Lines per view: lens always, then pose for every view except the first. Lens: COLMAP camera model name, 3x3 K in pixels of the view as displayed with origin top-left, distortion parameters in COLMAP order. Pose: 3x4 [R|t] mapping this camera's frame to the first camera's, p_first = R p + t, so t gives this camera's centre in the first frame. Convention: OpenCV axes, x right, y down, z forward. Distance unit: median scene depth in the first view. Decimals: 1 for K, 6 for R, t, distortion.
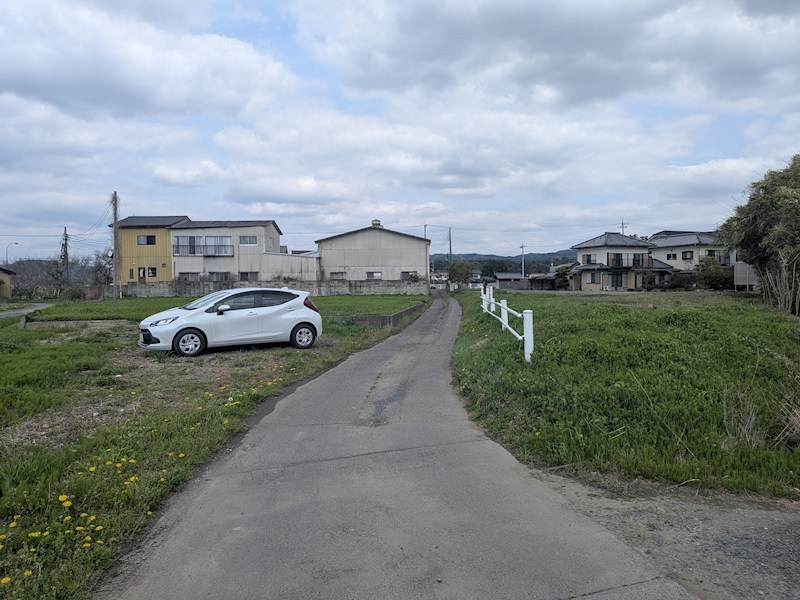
lens RADIAL K [[565.5, 0, 398.9], [0, 565.5, 300.5], [0, 0, 1]] dist [0.079685, -0.097941]
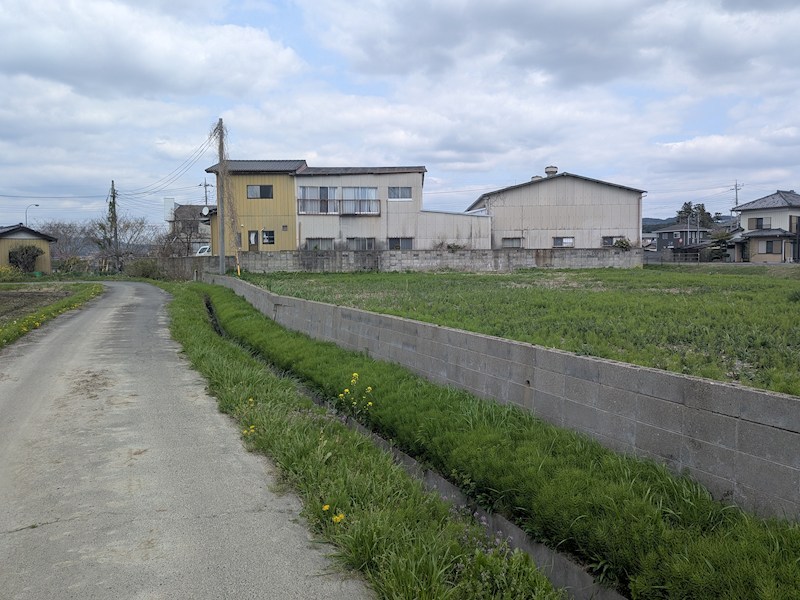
lens RADIAL K [[508.4, 0, 390.9], [0, 508.4, 274.4], [0, 0, 1]] dist [0.076564, -0.008549]
pose [[0.999964, -0.000665, 0.008460, -0.279055], [0.000605, 0.999975, 0.007054, -0.008162], [-0.008465, -0.007048, 0.999939, 0.358895]]
